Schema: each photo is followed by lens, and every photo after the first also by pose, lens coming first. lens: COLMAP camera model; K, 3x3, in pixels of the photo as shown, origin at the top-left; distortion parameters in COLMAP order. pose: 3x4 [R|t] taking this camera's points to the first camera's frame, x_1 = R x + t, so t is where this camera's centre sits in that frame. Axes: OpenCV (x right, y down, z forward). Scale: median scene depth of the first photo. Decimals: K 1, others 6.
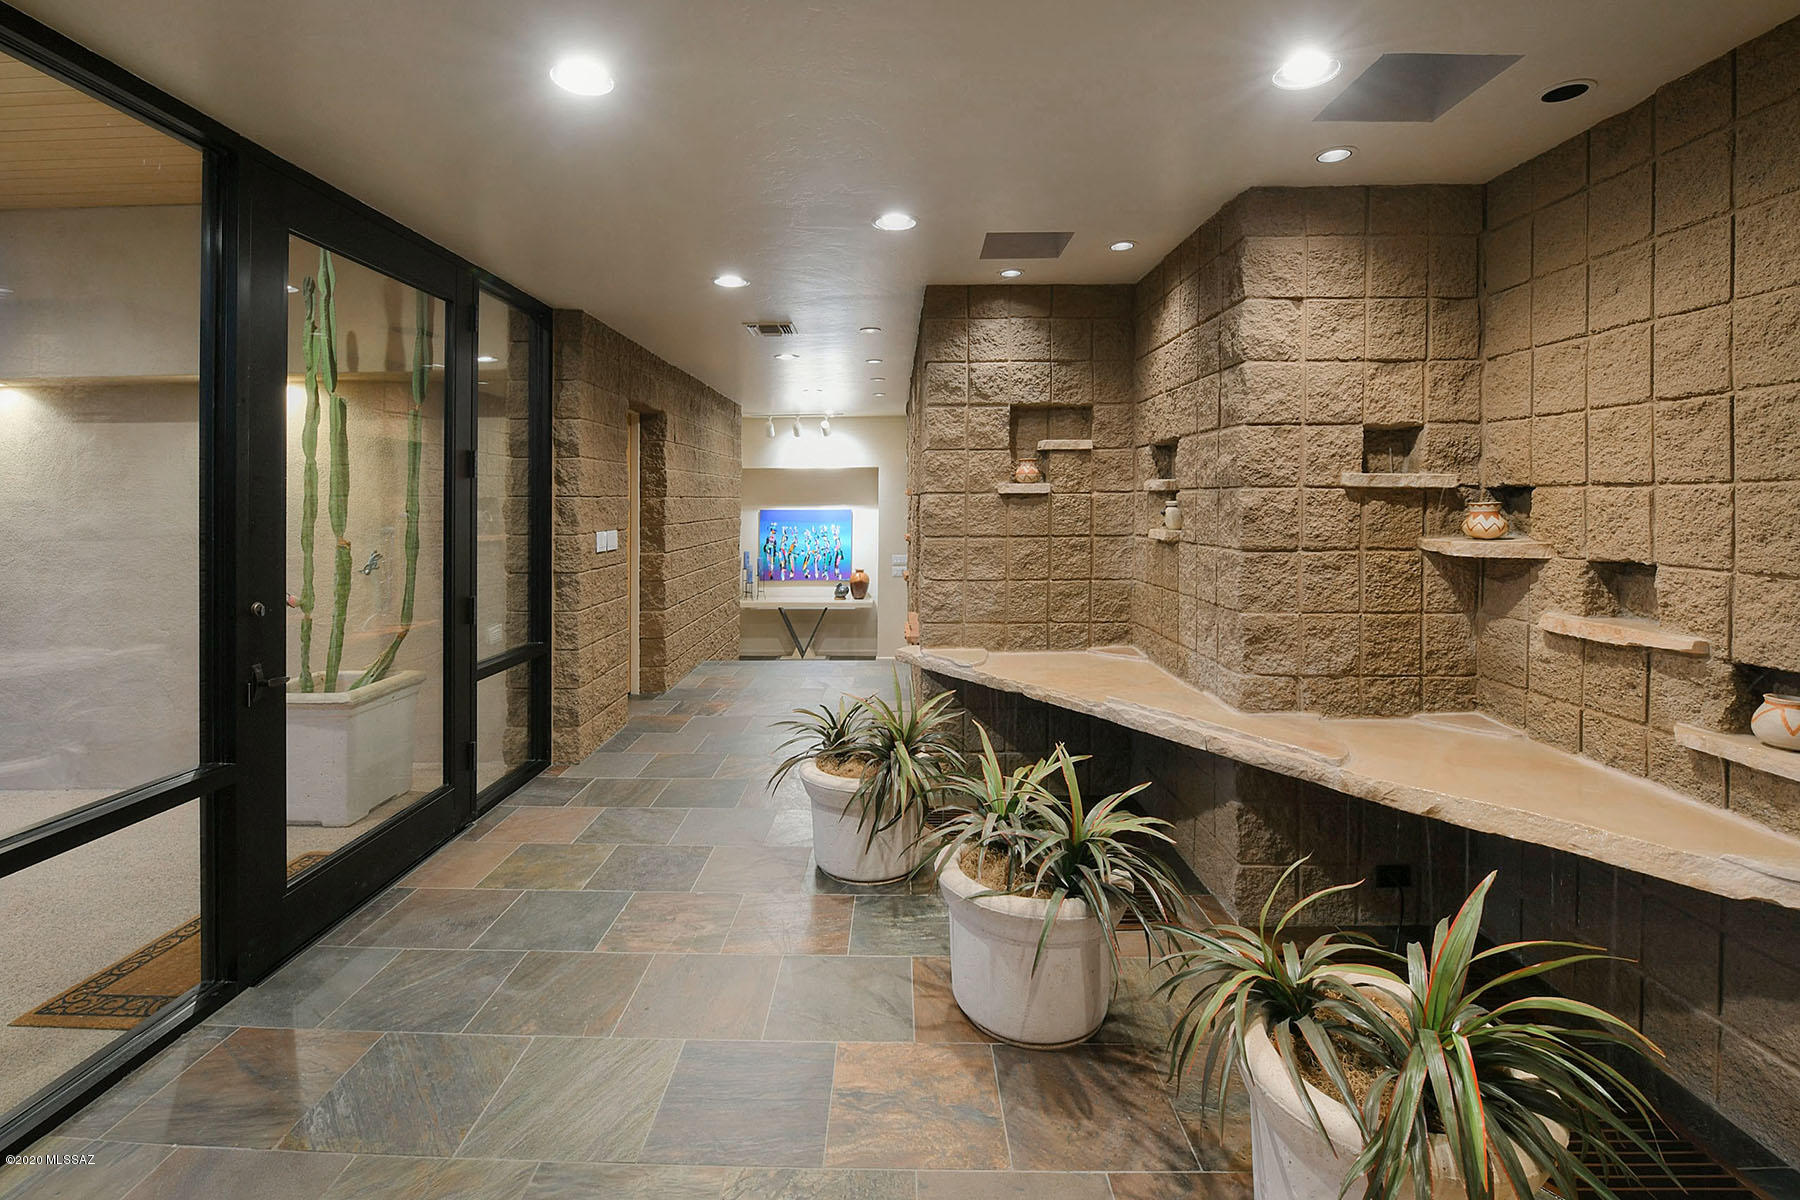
lens RADIAL K [[800.0, 0, 900.9], [0, 800.0, 504.5], [0, 0, 1]] dist [-0.000592, -0.012730]
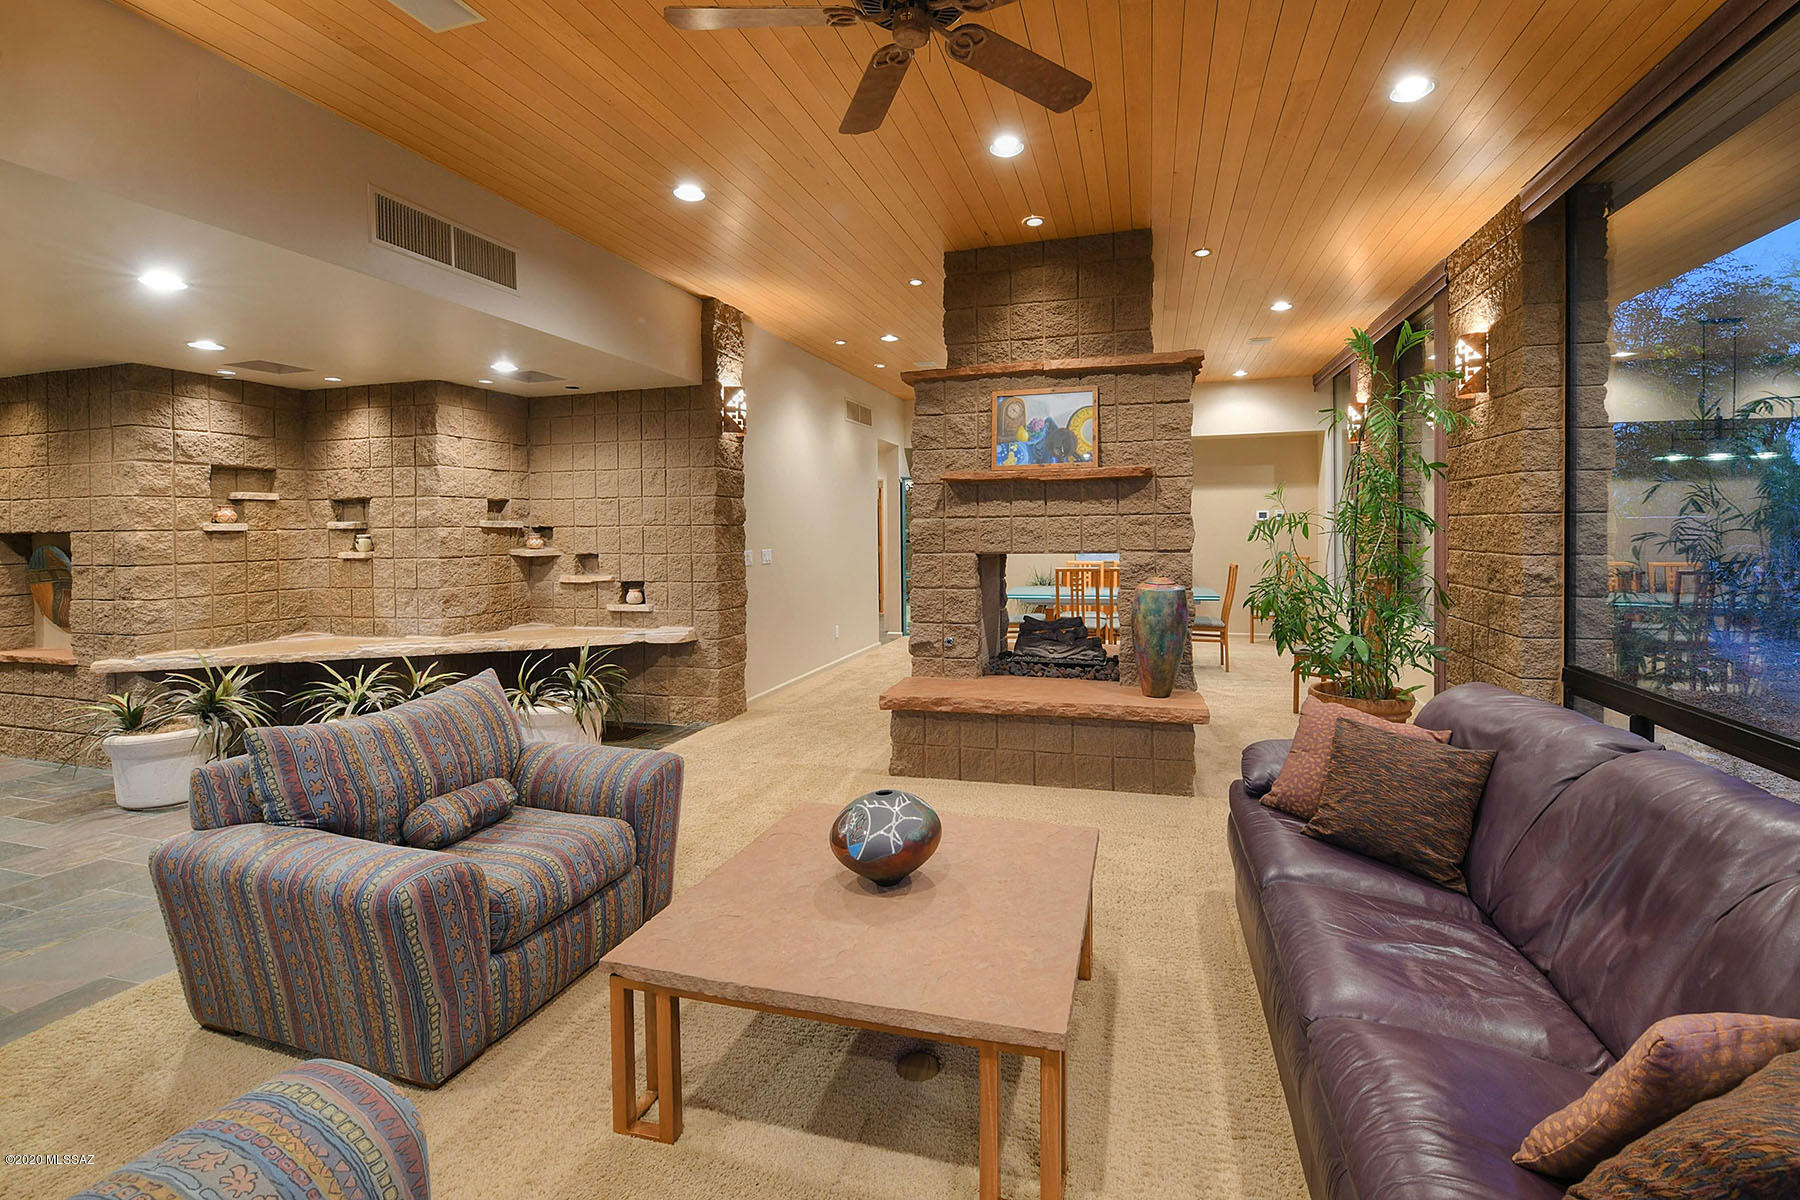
lens RADIAL K [[784.2, 0, 903.3], [0, 784.2, 549.8], [0, 0, 1]] dist [0.000214, 0.000079]
pose [[0.295147, -0.026479, 0.955085, -1.136065], [0.015918, 0.999613, 0.022795, 0.009708], [-0.955319, 0.008475, 0.295454, -0.721616]]
